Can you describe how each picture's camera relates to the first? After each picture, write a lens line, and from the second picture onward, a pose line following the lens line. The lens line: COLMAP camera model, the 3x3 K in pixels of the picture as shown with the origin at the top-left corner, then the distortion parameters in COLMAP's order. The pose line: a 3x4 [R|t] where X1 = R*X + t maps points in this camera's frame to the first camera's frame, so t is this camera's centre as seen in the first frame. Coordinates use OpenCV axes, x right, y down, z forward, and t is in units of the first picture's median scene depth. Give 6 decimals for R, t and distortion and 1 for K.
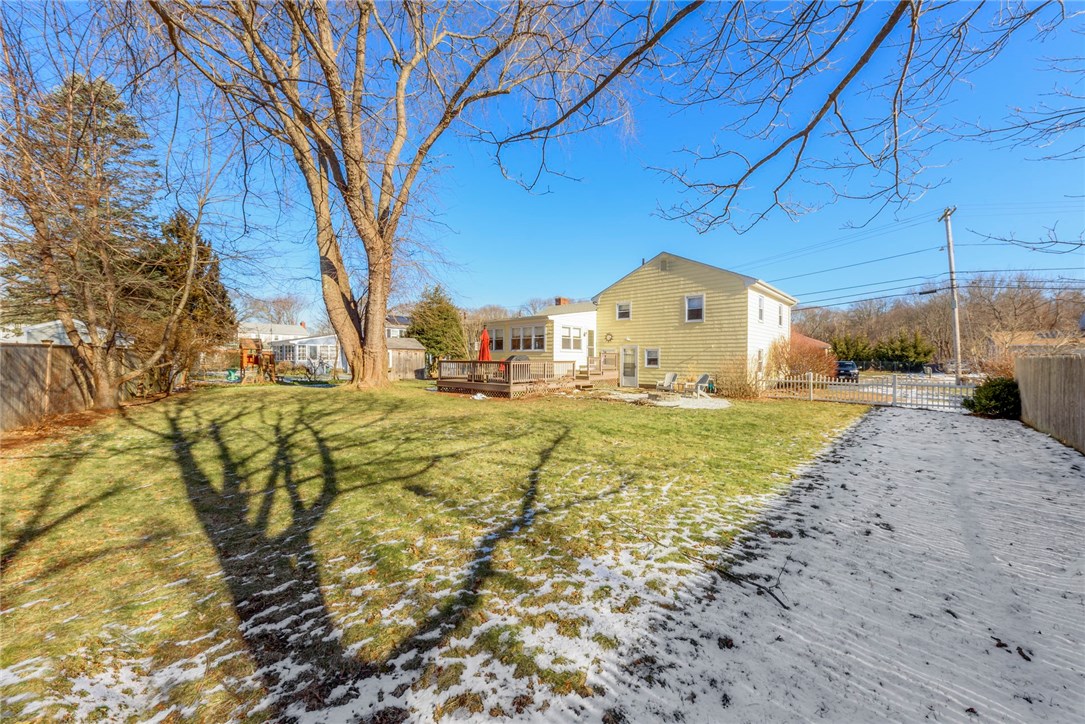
lens RADIAL K [[422.2, 0, 545.3], [0, 422.2, 361.7], [0, 0, 1]] dist [0.001021, 0.000045]
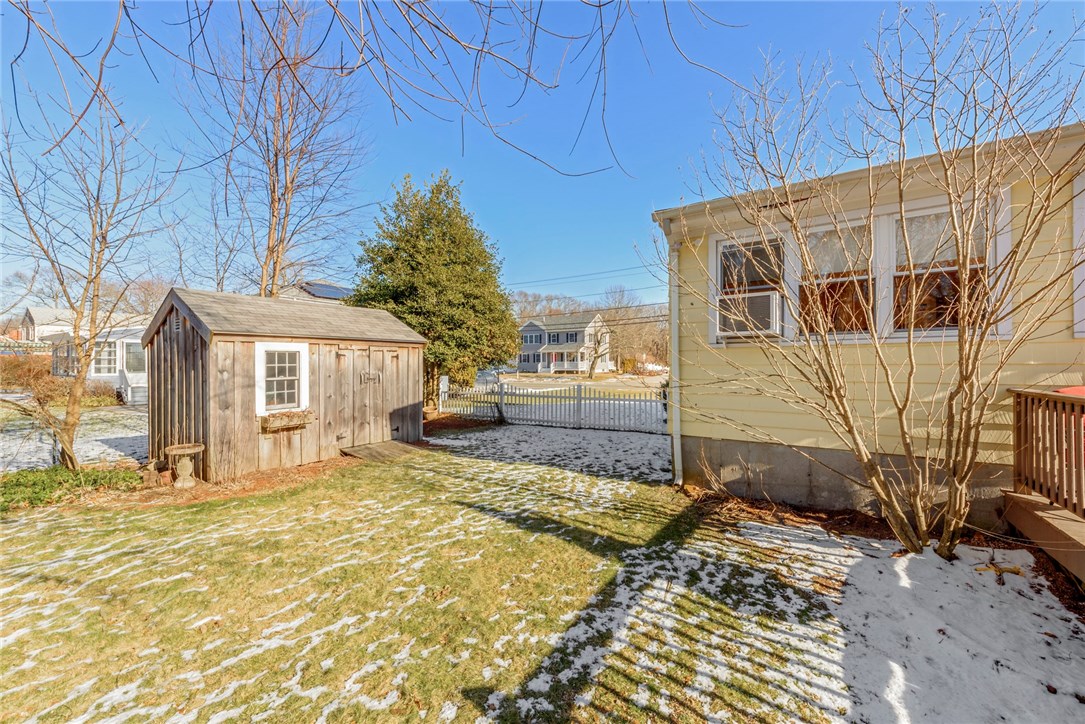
lens RADIAL K [[422.2, 0, 539.2], [0, 422.2, 360.0], [0, 0, 1]] dist [0.001021, 0.000045]
pose [[0.989719, -0.003683, 0.142979, -0.242699], [0.006601, 0.999779, -0.019939, -0.009815], [-0.142874, 0.020678, 0.989525, 0.674211]]
